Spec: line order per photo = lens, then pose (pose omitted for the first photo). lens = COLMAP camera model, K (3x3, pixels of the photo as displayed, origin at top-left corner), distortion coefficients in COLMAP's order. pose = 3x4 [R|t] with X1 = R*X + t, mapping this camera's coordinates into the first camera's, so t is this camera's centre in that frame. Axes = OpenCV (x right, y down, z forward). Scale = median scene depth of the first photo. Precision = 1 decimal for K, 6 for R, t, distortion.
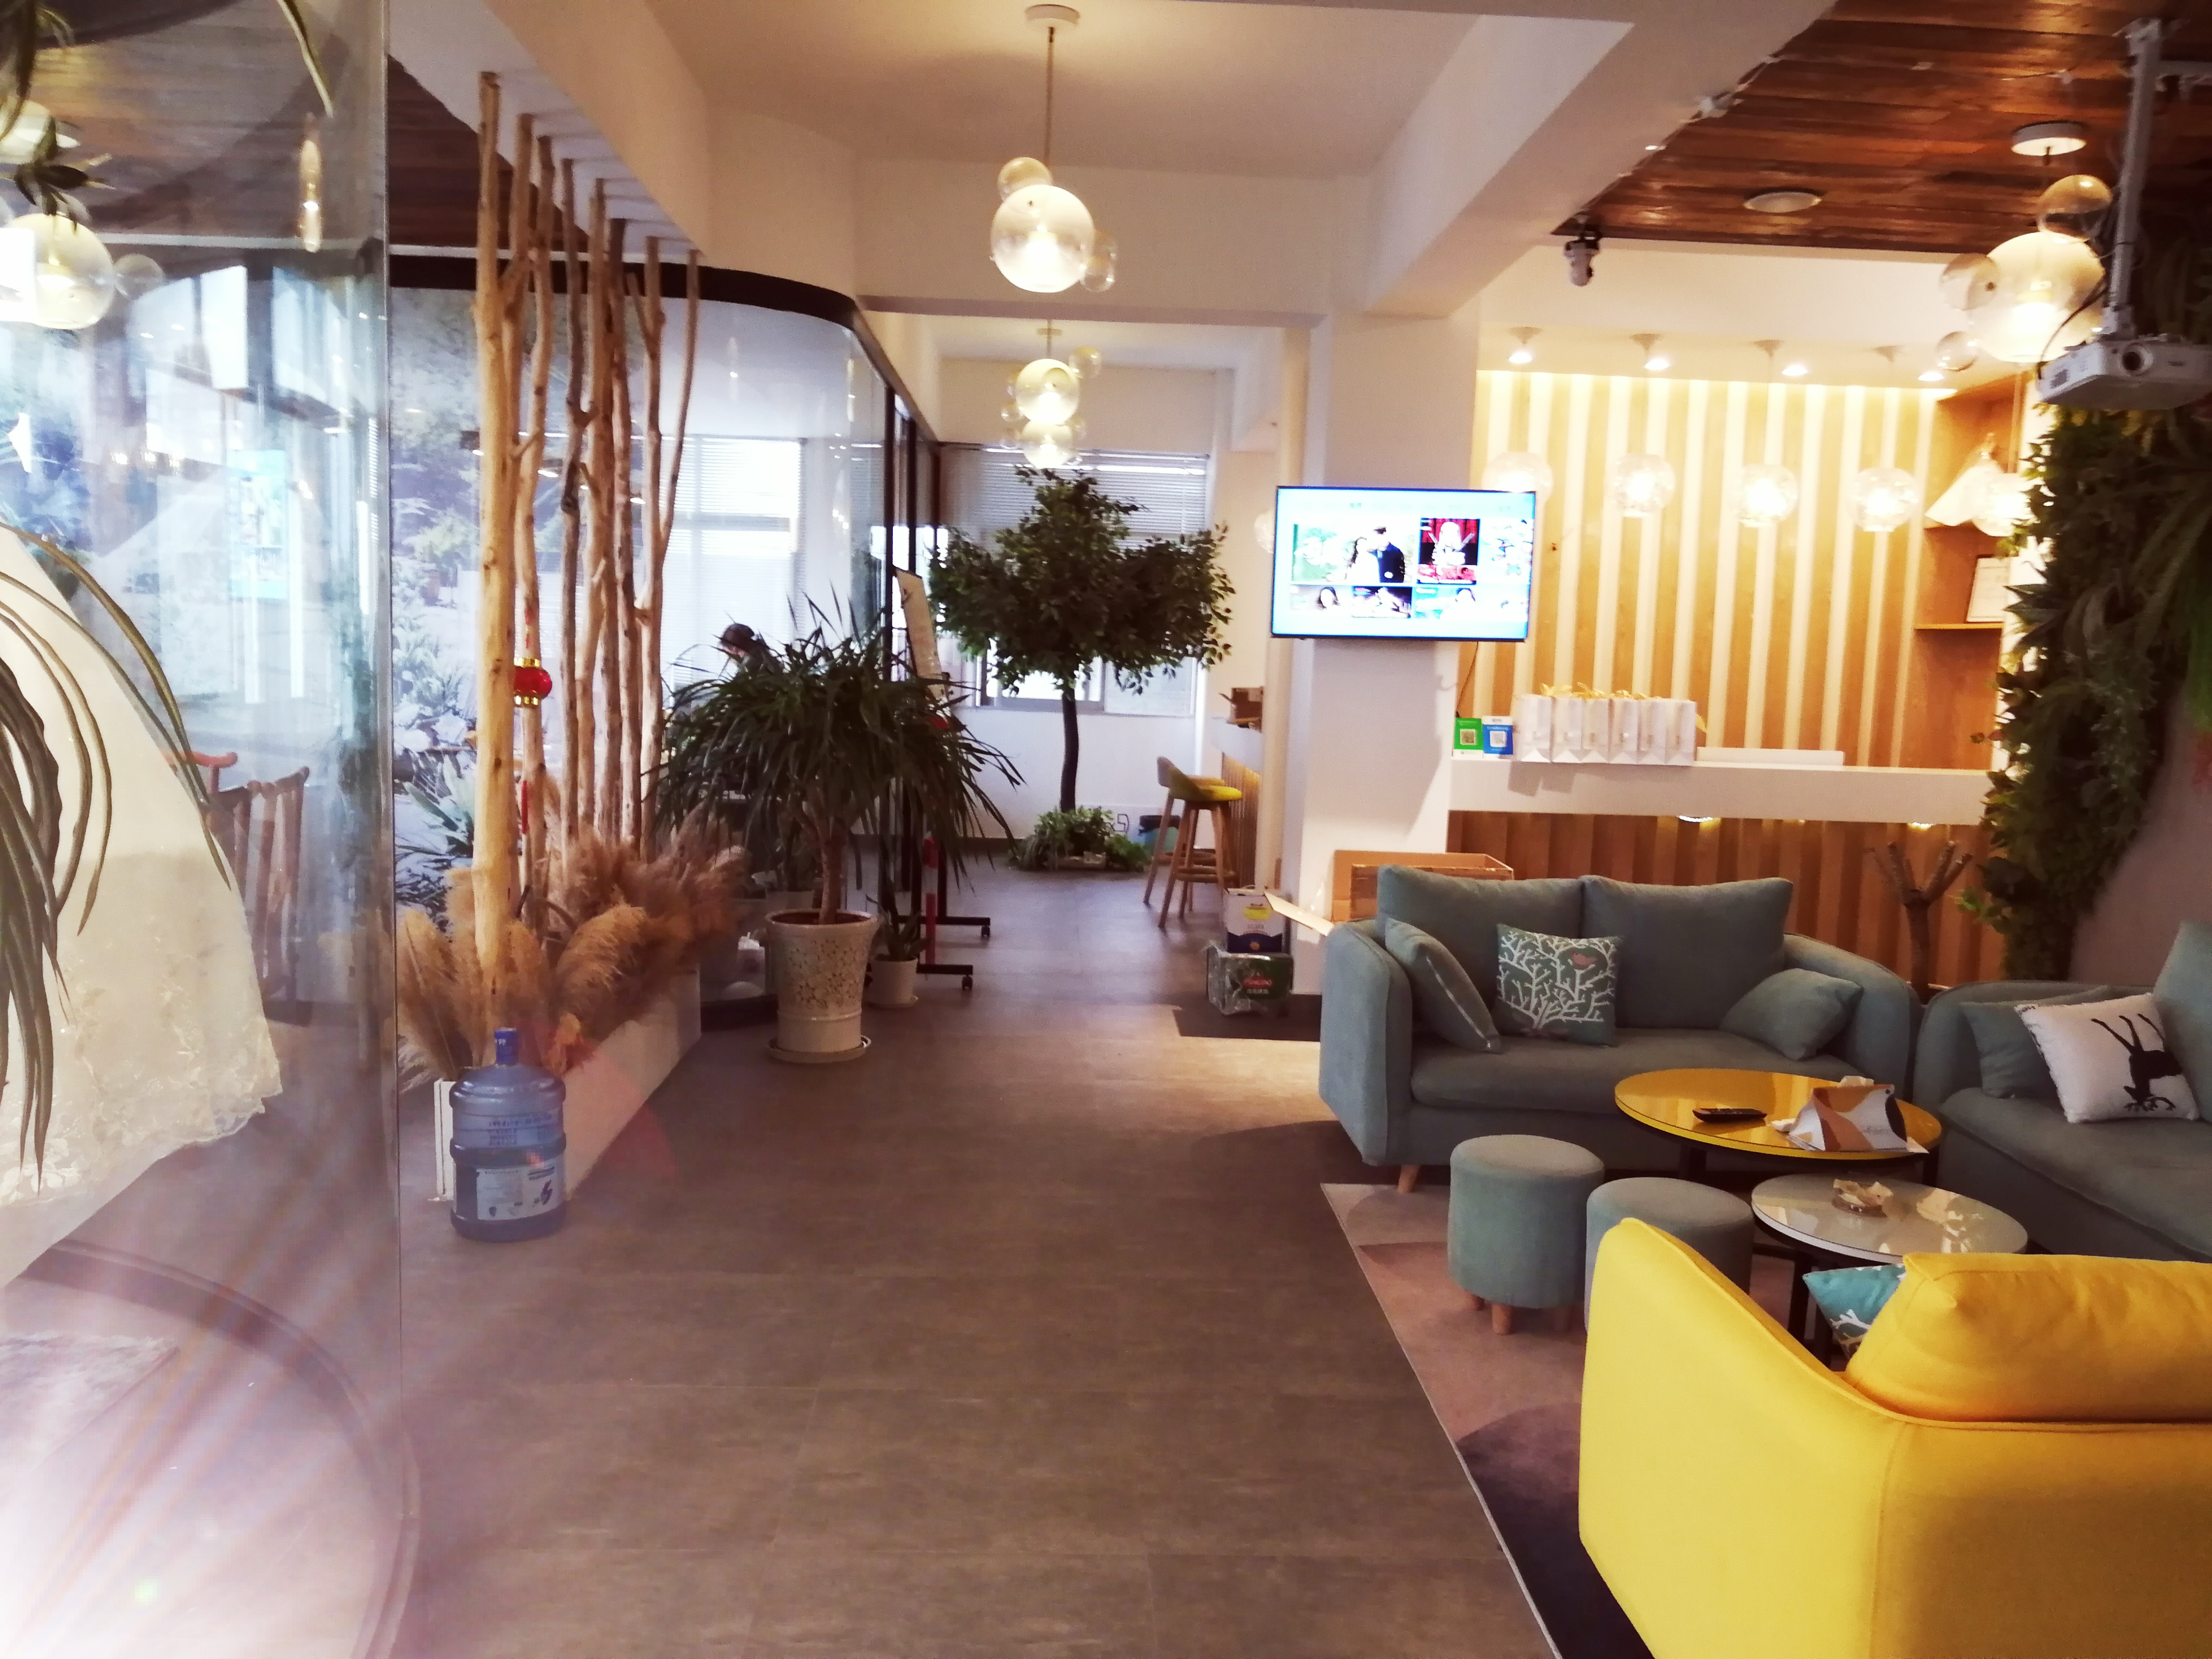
lens RADIAL K [[1741.2, 0, 1106.0], [0, 1741.2, 829.5], [0, 0, 1]] dist [-0.007386, -0.026933]
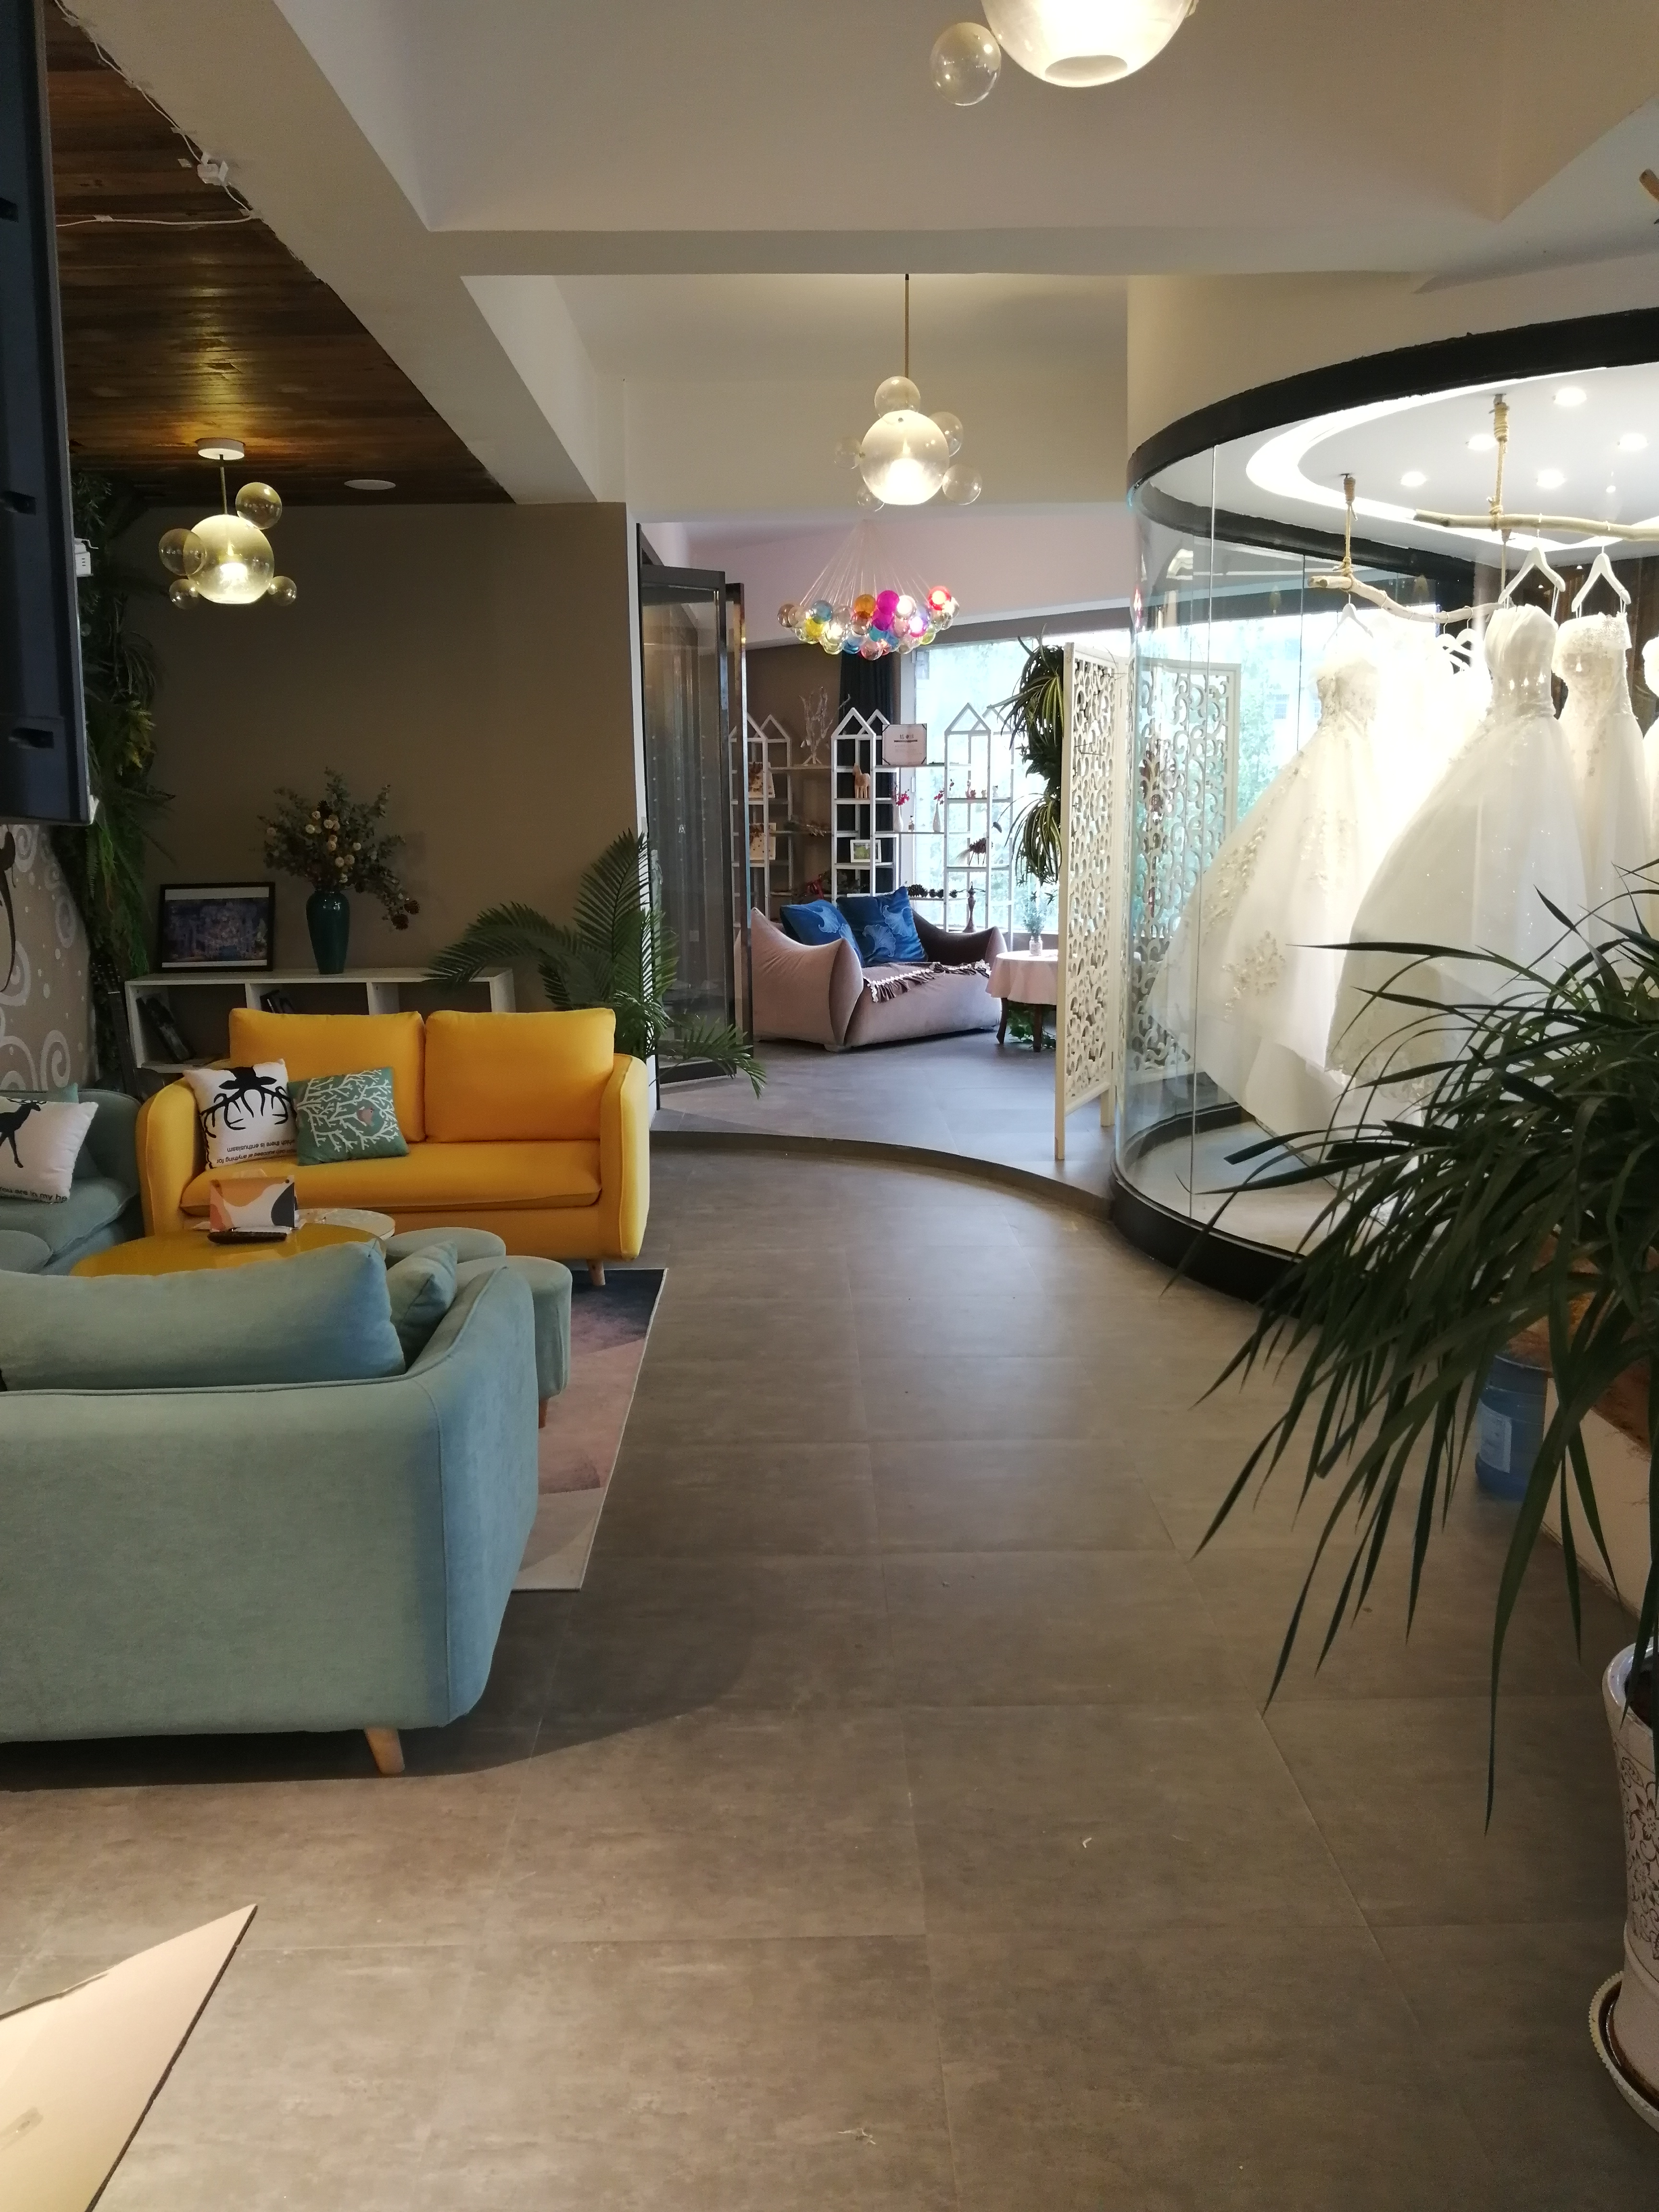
lens RADIAL K [[1741.2, 0, 829.5], [0, 1741.2, 1106.0], [0, 0, 1]] dist [-0.007386, -0.026933]
pose [[-0.999770, -0.019312, 0.009366, 0.015940], [-0.015971, 0.960887, 0.276481, -0.148882], [-0.014339, 0.276268, -0.960974, 1.335465]]
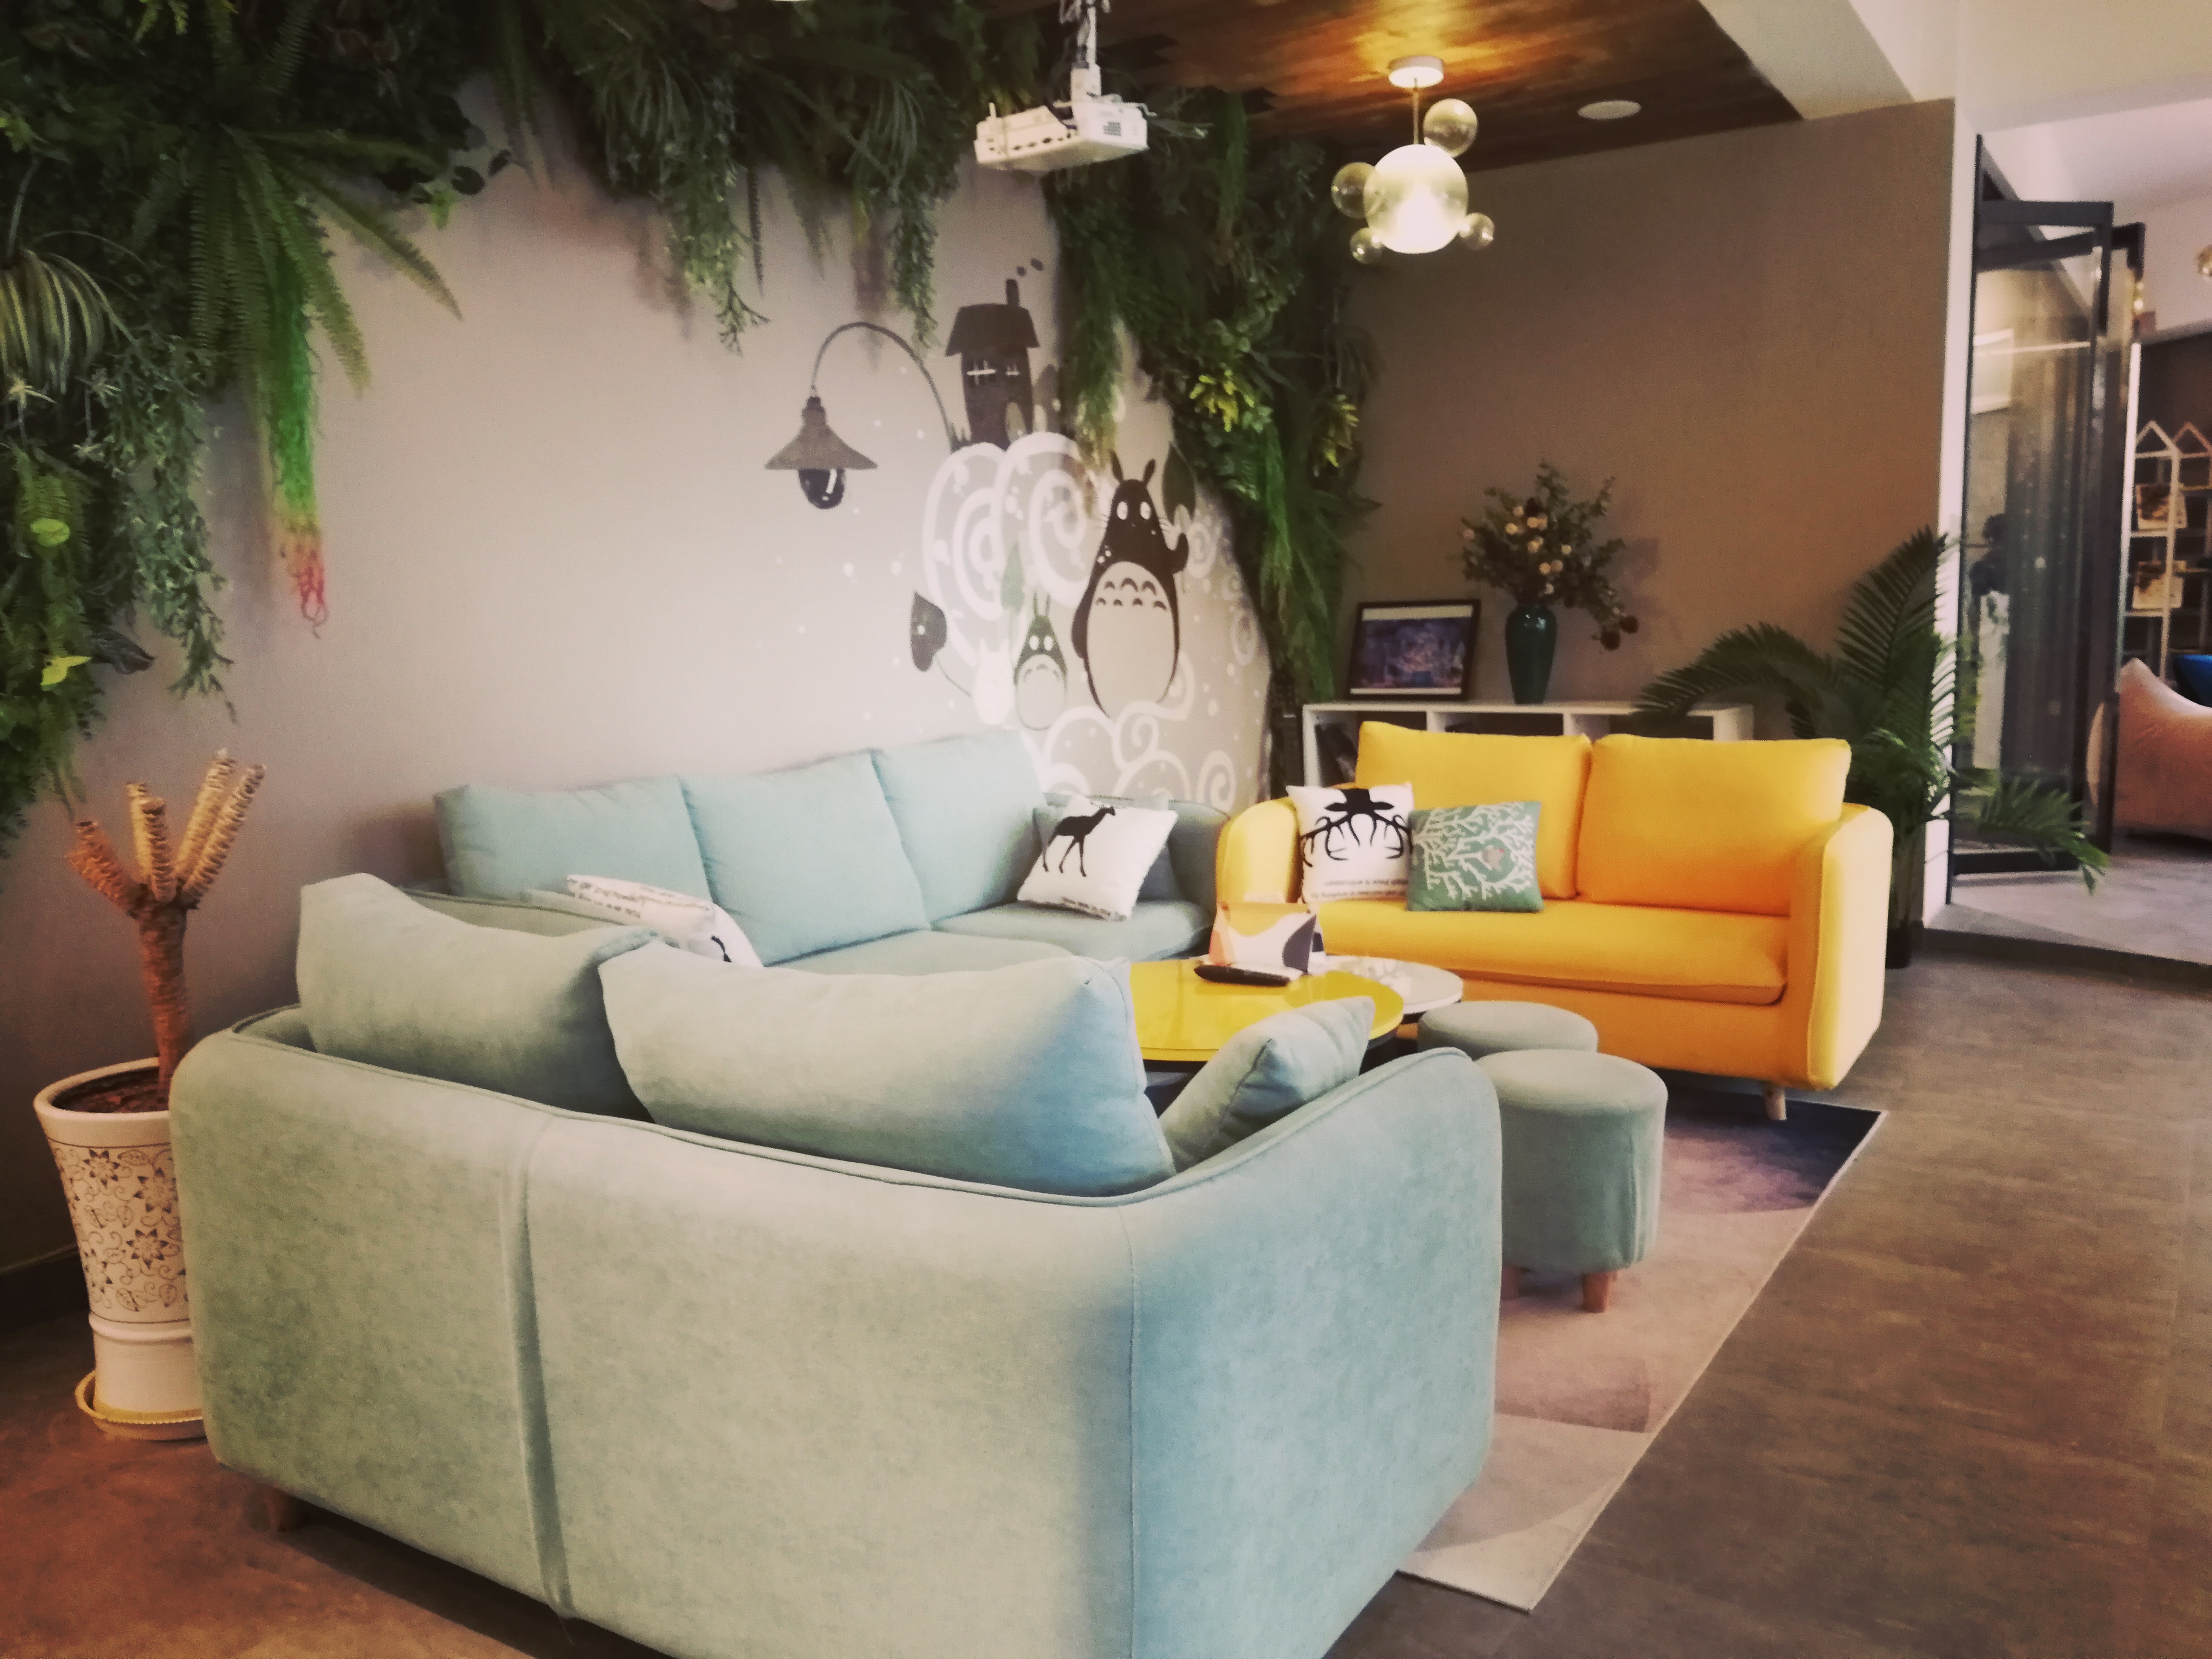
lens RADIAL K [[1741.2, 0, 1106.0], [0, 1741.2, 829.5], [0, 0, 1]] dist [-0.007386, -0.026933]
pose [[-0.816207, -0.086635, 0.571227, -0.012721], [0.052797, 0.973373, 0.223066, -0.063078], [-0.575342, 0.212227, -0.789899, 1.108007]]
